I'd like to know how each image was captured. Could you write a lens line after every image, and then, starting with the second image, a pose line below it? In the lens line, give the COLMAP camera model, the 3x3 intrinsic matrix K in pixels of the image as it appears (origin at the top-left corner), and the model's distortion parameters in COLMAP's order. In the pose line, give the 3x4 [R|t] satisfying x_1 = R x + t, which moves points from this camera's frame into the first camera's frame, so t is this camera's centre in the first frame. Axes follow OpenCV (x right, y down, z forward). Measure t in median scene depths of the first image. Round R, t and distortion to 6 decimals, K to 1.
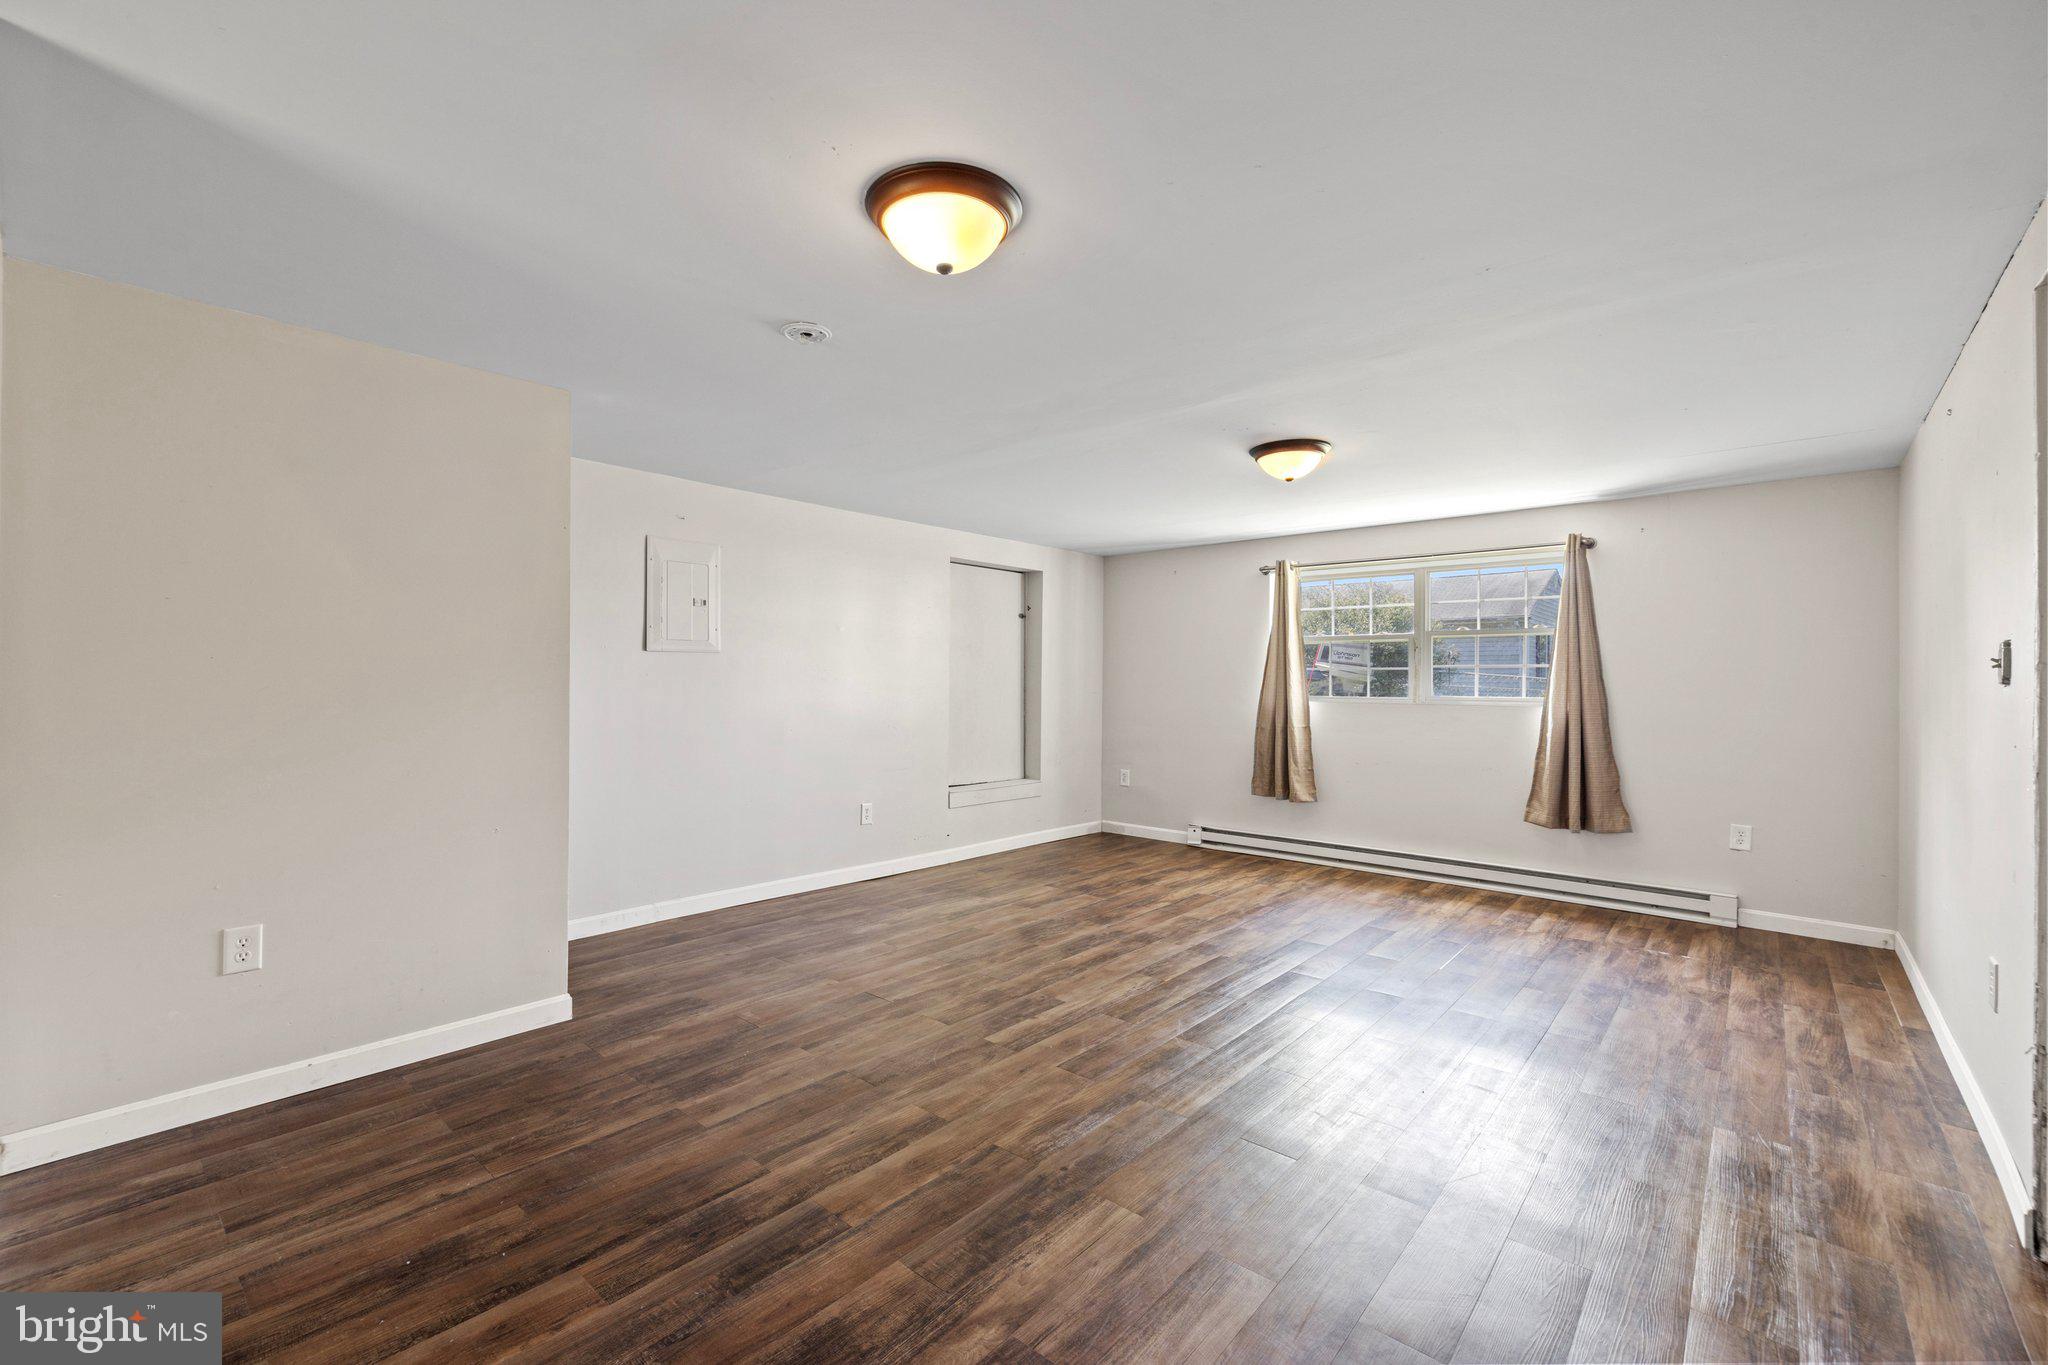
lens RADIAL K [[881.4, 0, 1019.4], [0, 881.4, 680.2], [0, 0, 1]] dist [0.000451, -0.000473]
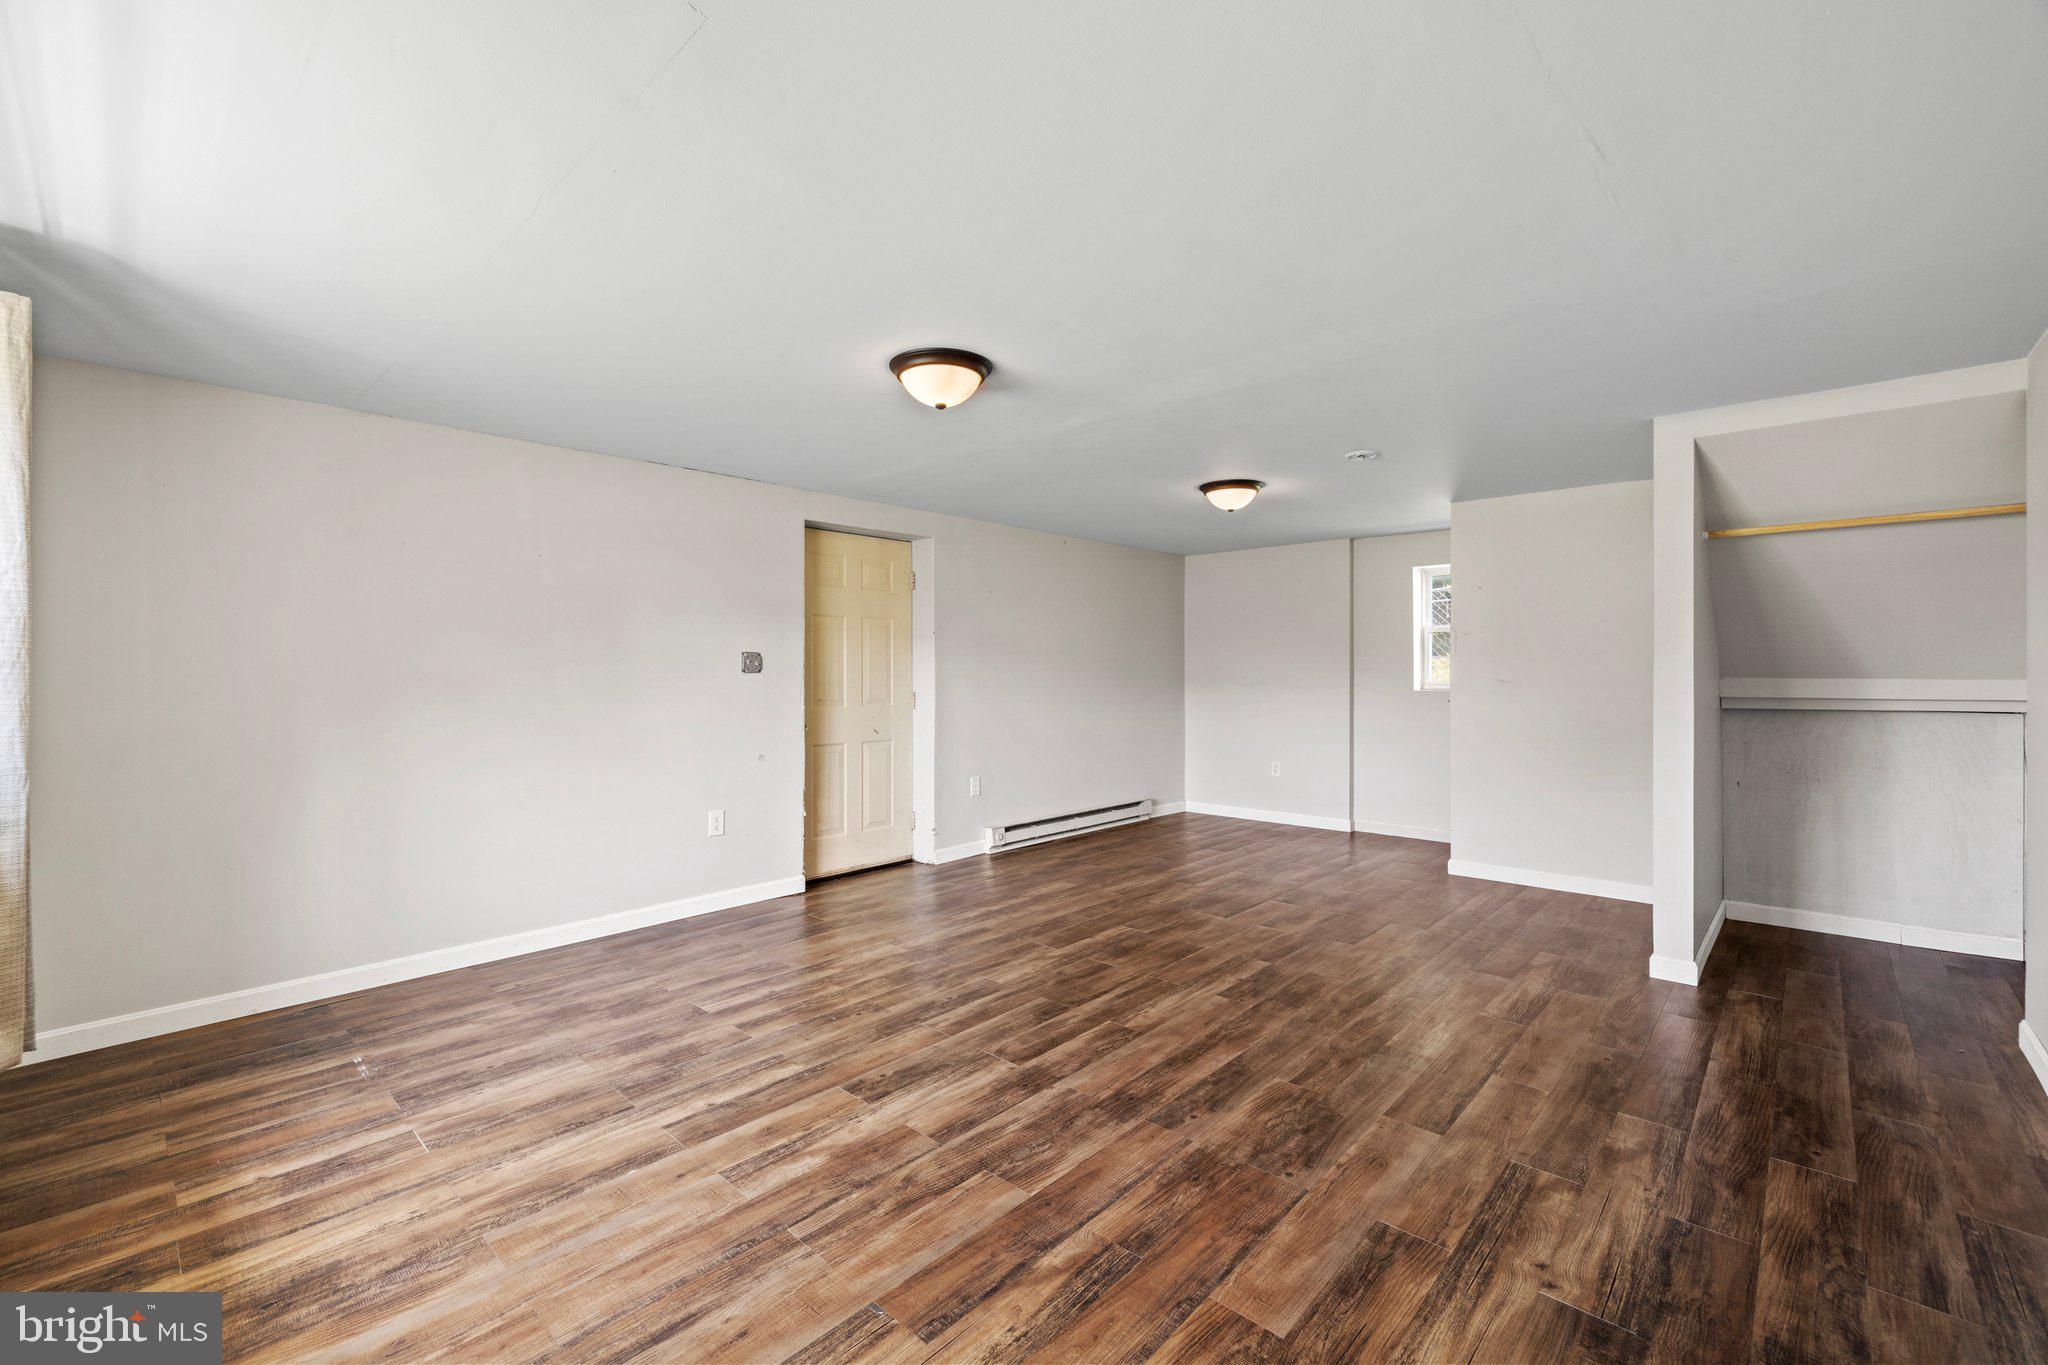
lens RADIAL K [[881.4, 0, 1029.7], [0, 881.4, 675.9], [0, 0, 1]] dist [0.000451, -0.000473]
pose [[-0.999700, -0.005590, 0.023839, 0.207833], [-0.005437, 0.999964, 0.006490, -0.001506], [-0.023875, 0.006358, -0.999695, 1.718363]]
